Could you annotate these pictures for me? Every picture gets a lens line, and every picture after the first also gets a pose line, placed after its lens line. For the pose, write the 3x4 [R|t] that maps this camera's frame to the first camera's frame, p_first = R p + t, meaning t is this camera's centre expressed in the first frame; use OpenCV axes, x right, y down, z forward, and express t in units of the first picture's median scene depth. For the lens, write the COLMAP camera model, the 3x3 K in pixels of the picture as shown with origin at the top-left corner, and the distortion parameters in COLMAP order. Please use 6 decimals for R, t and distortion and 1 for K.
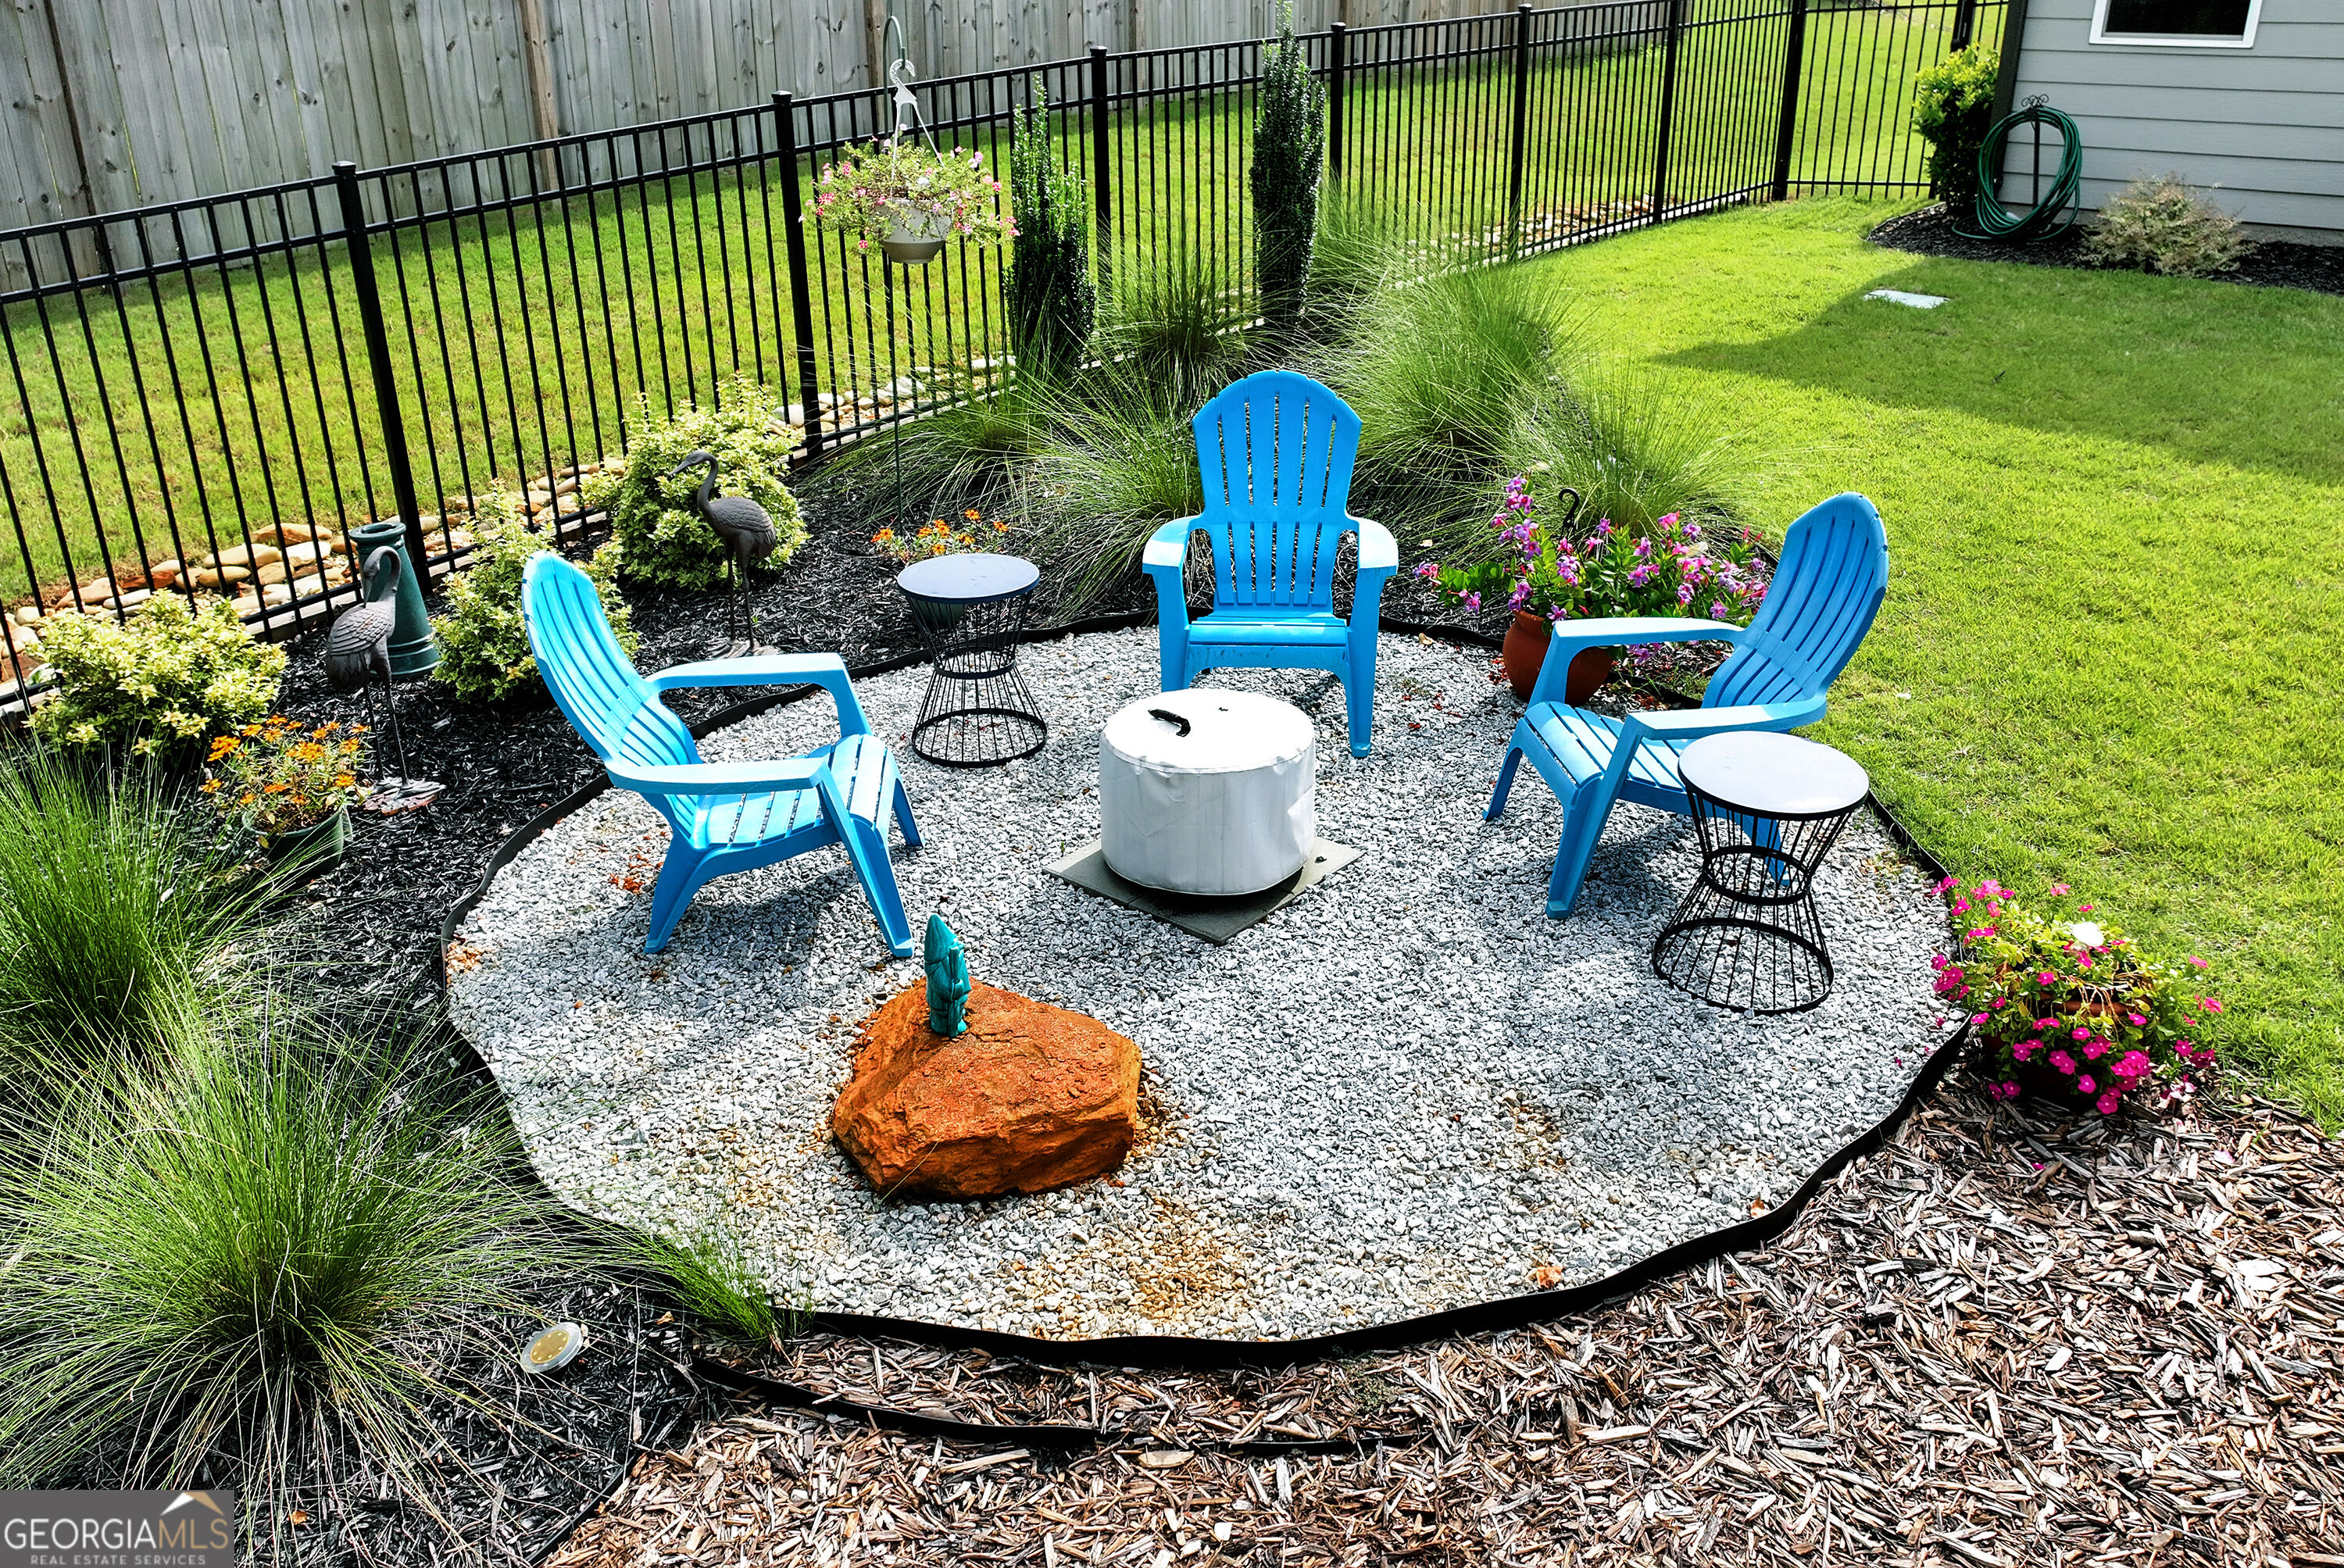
lens RADIAL K [[1850.0, 0, 1172.0], [0, 1850.0, 784.0], [0, 0, 1]] dist [-0.000229, -0.005224]
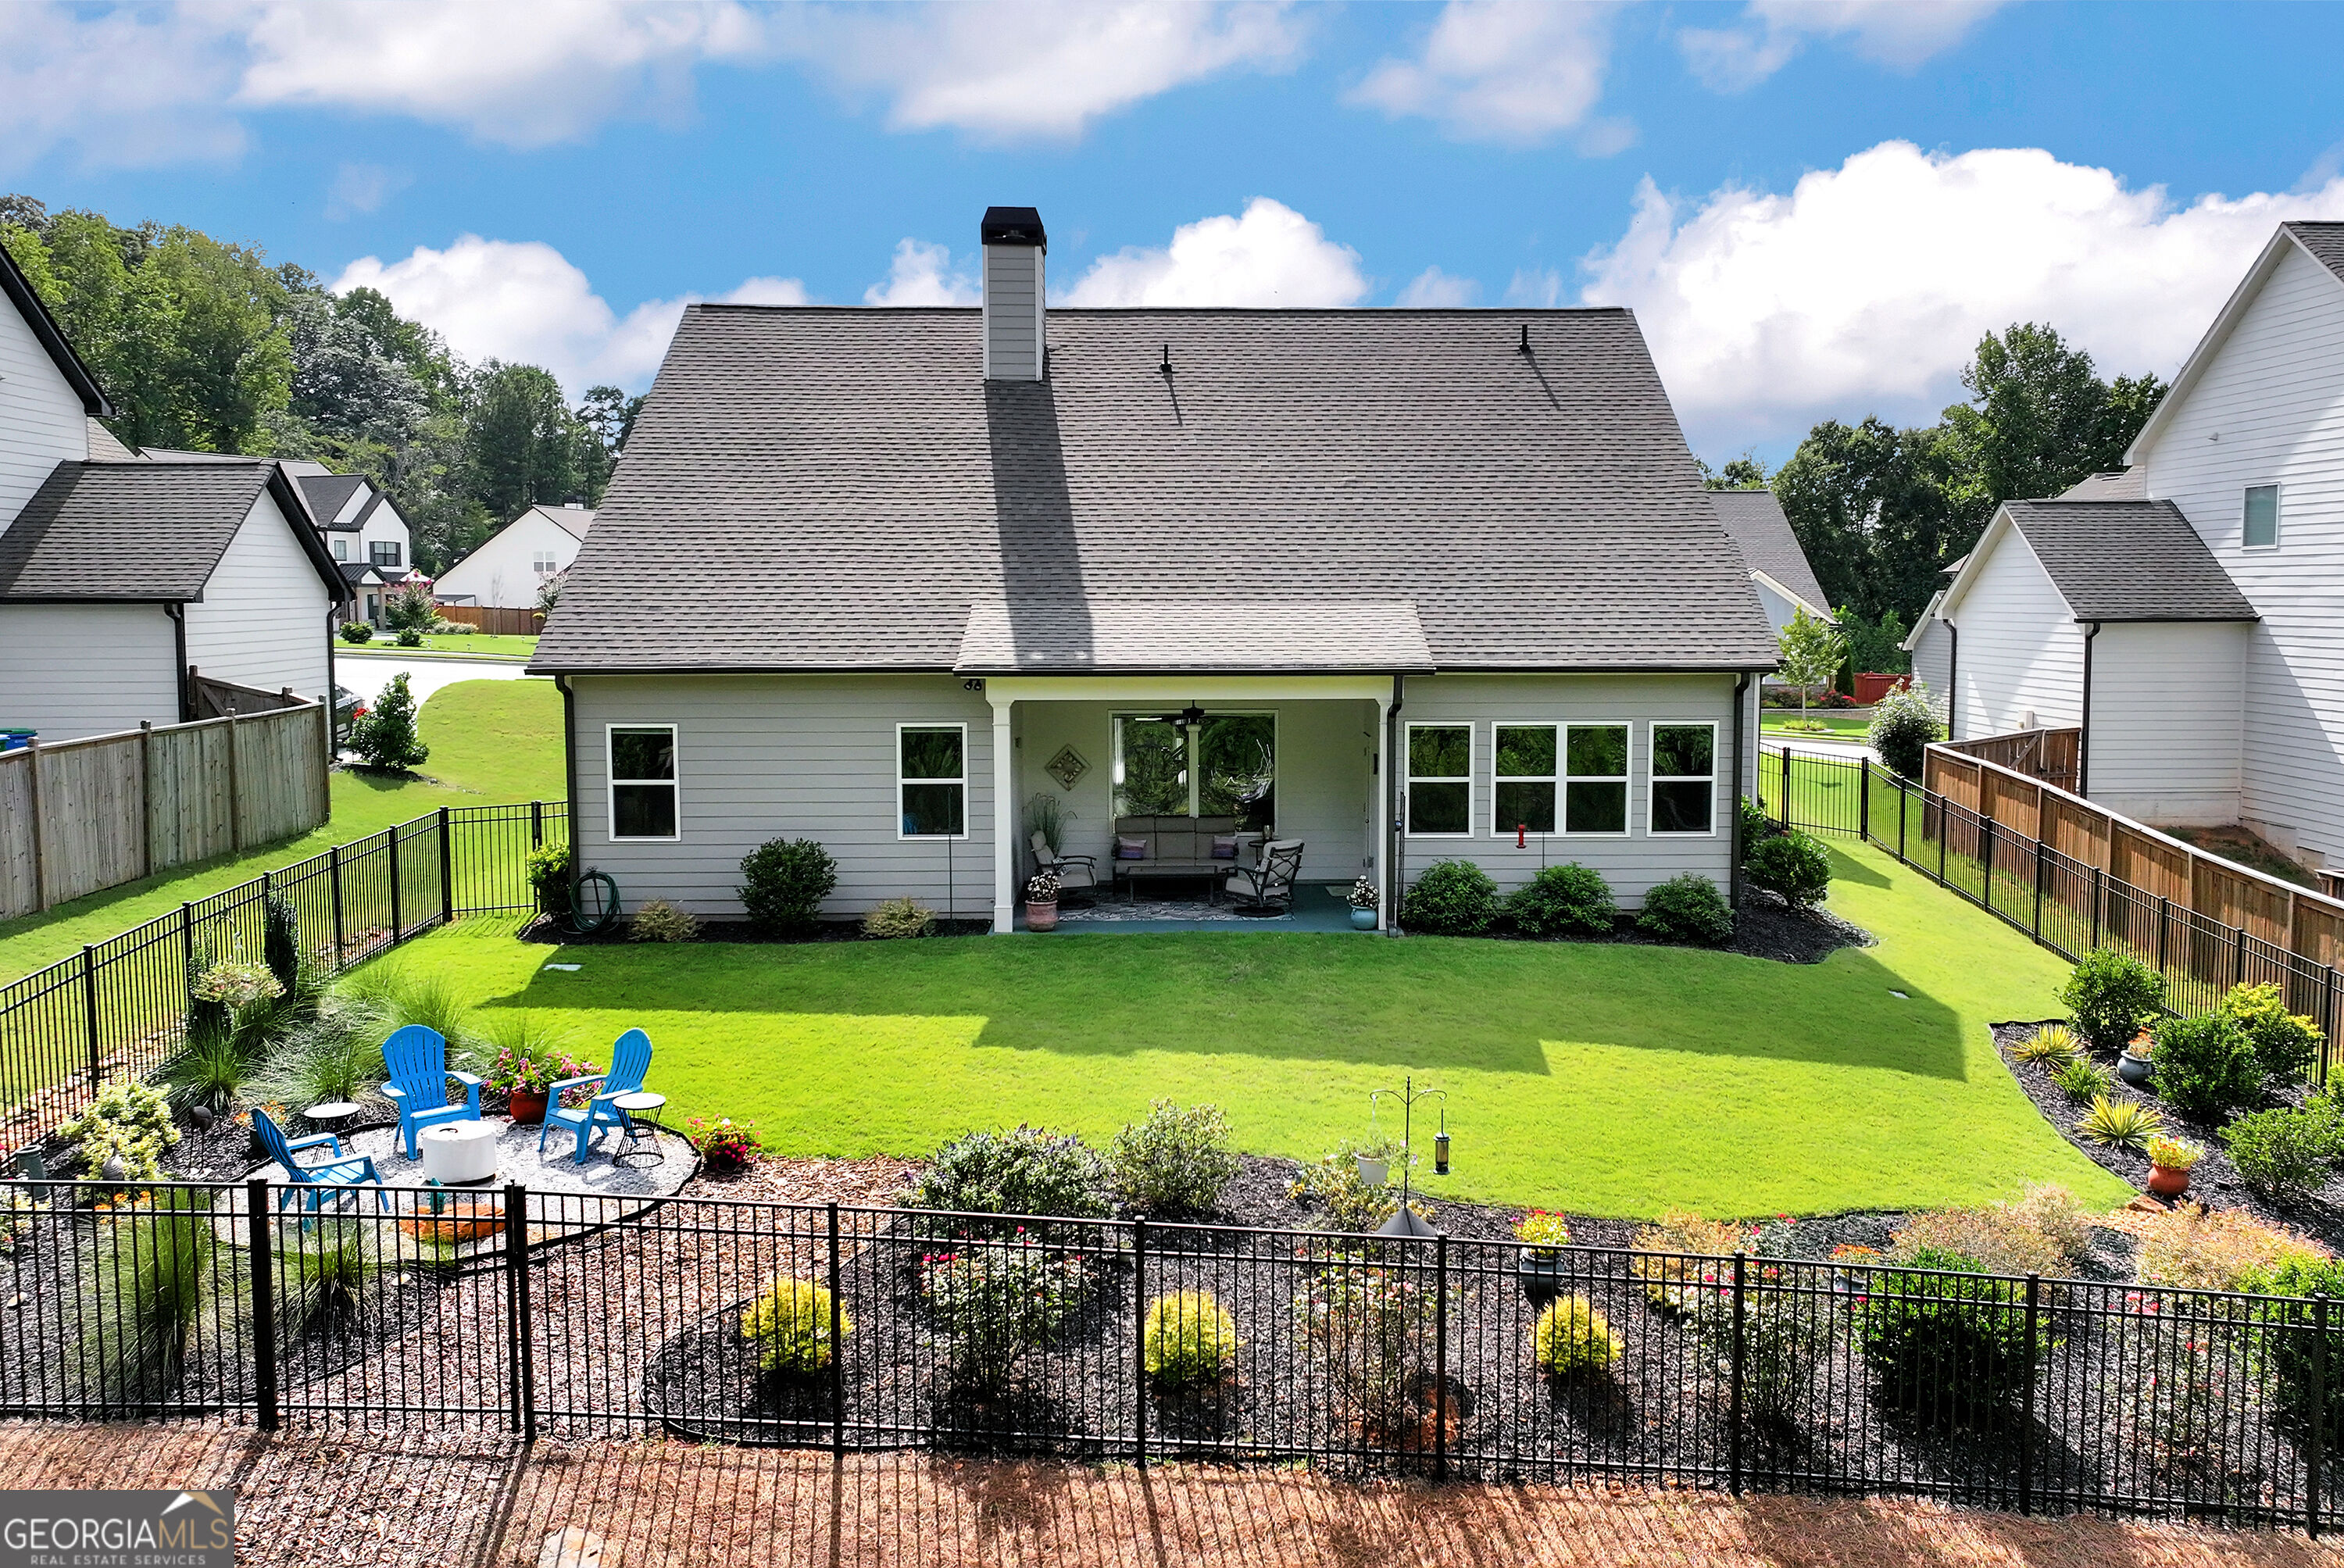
lens RADIAL K [[1937.9, 0, 1178.4], [0, 1937.9, 744.4], [0, 0, 1]] dist [0.005783, -0.009092]
pose [[0.709778, -0.043559, 0.703077, -0.650833], [0.289291, 0.928061, -0.234551, 0.225013], [-0.642281, 0.369873, 0.671318, -1.036244]]
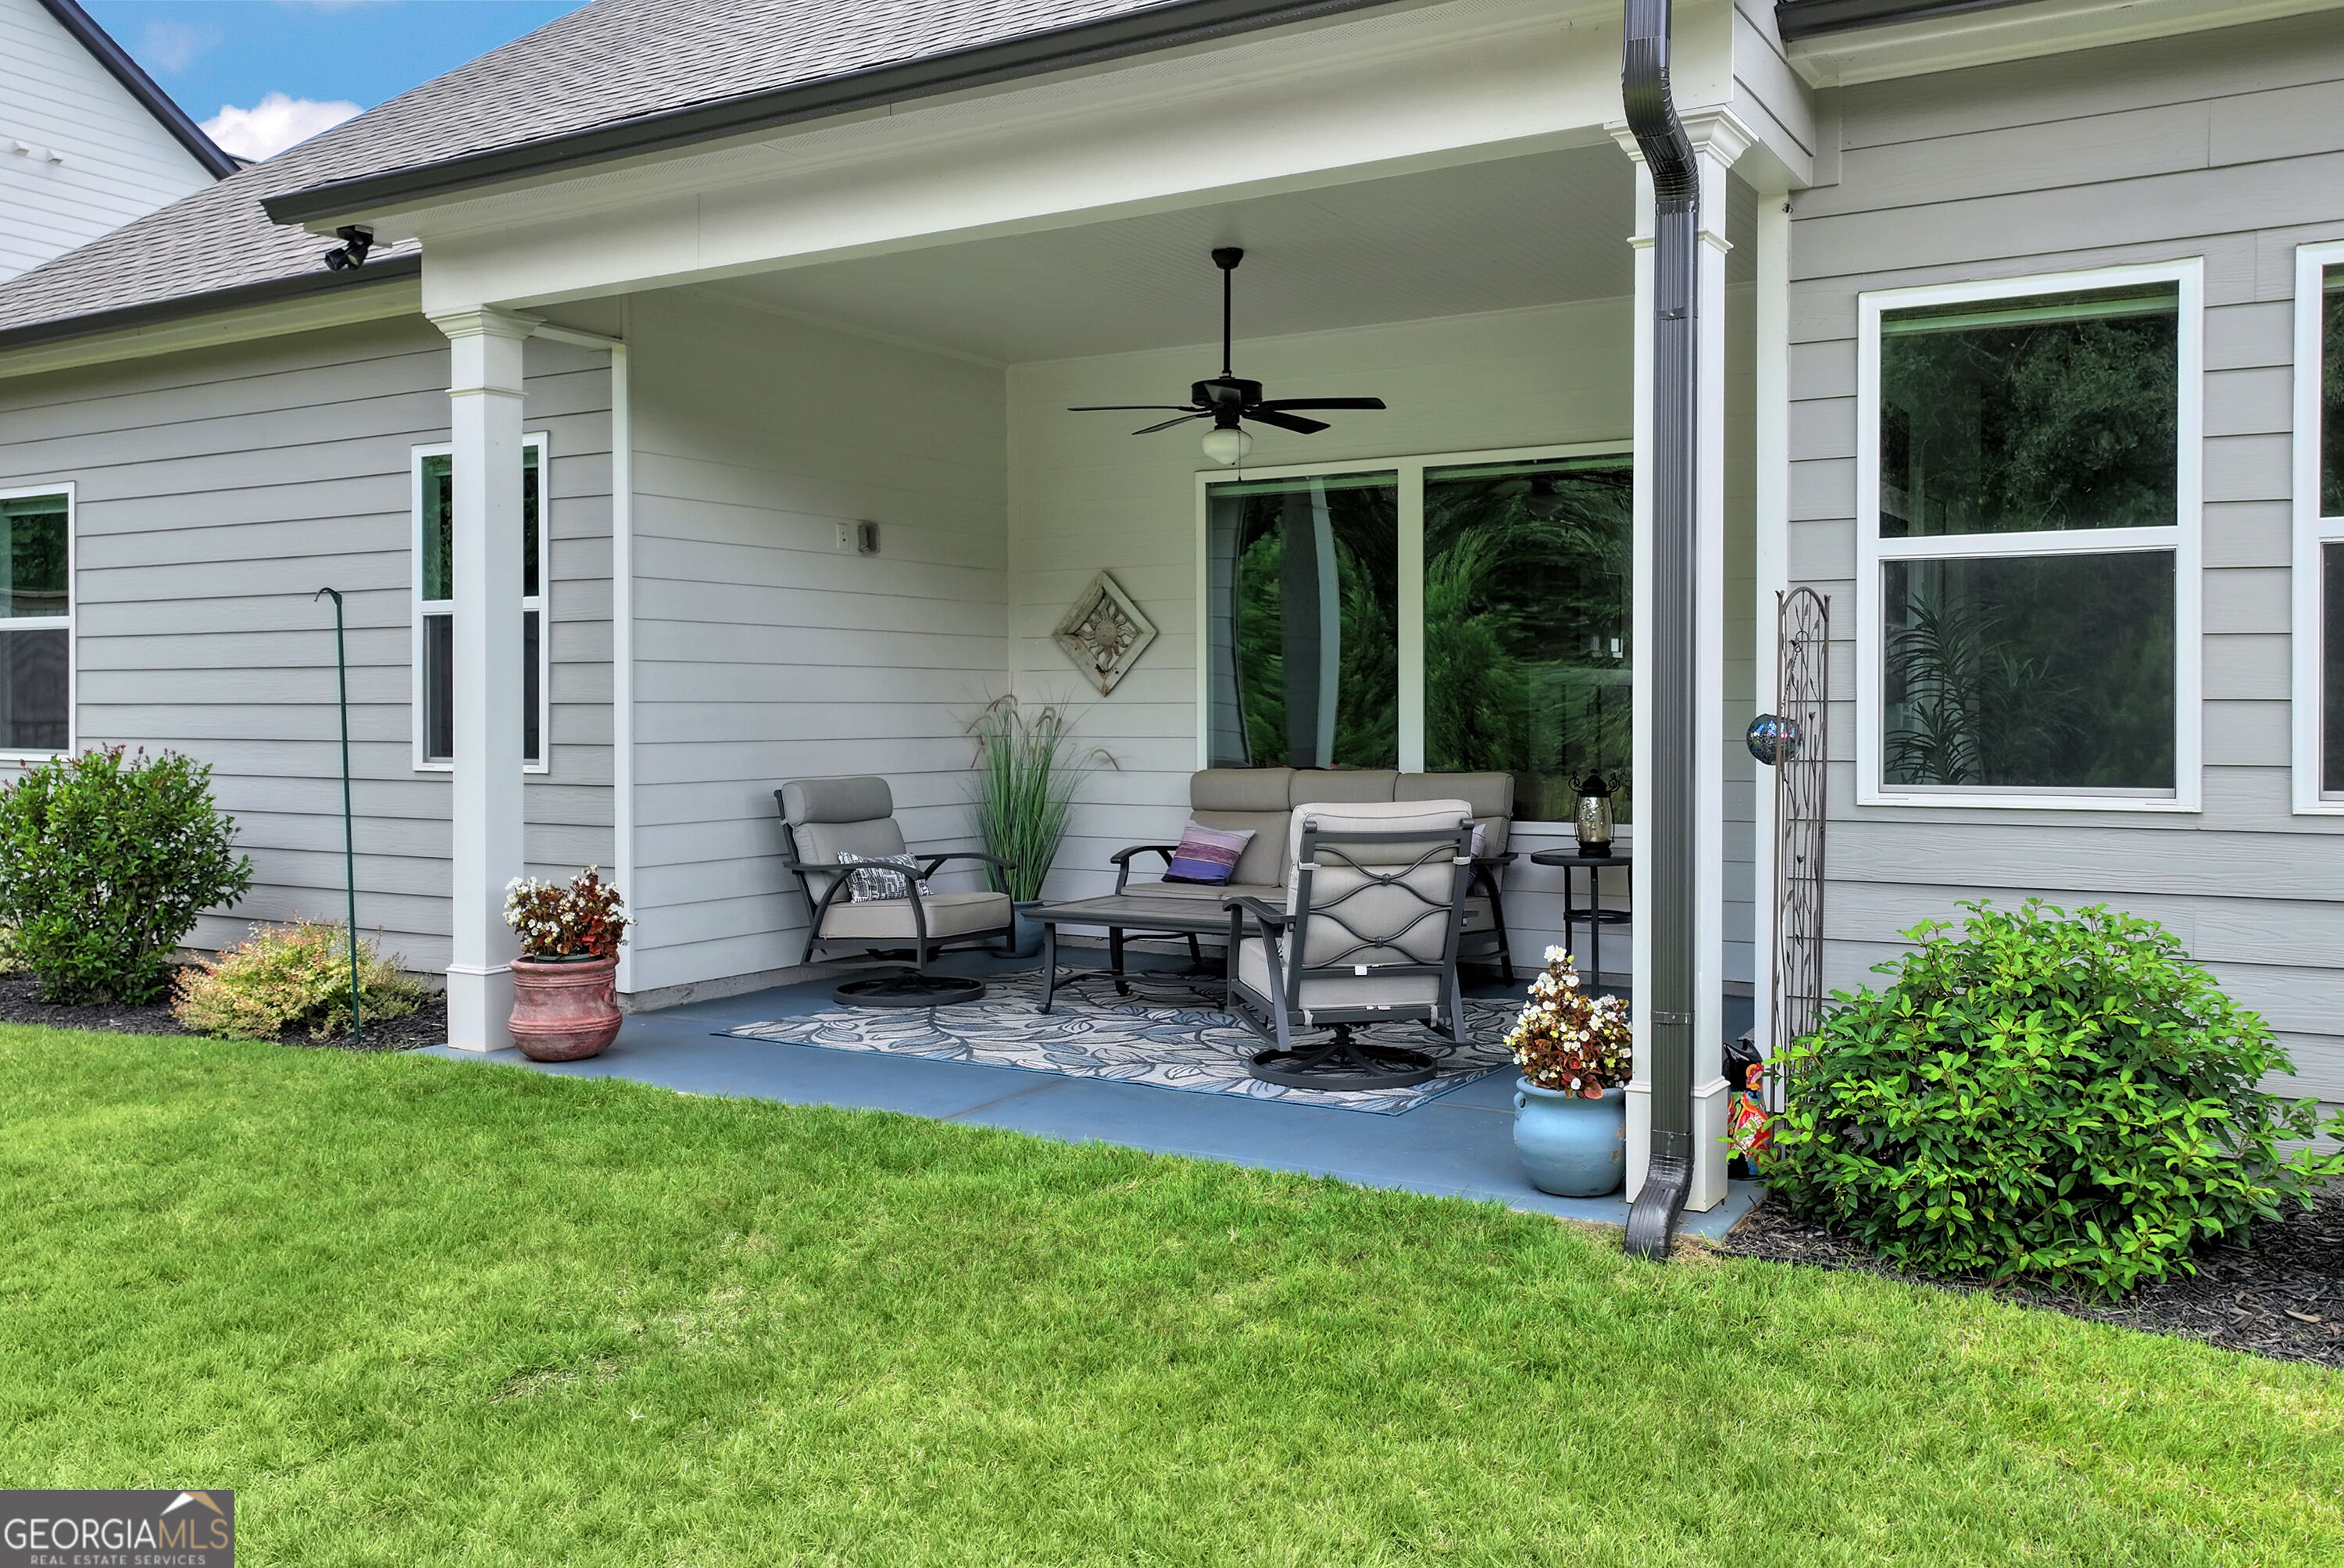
lens RADIAL K [[1937.9, 0, 1178.4], [0, 1937.9, 744.4], [0, 0, 1]] dist [0.005783, -0.009092]
pose [[0.978949, 0.007950, 0.203952, 0.955917], [0.075528, 0.914201, -0.398160, 0.035656], [-0.189618, 0.405183, 0.894356, -0.007020]]
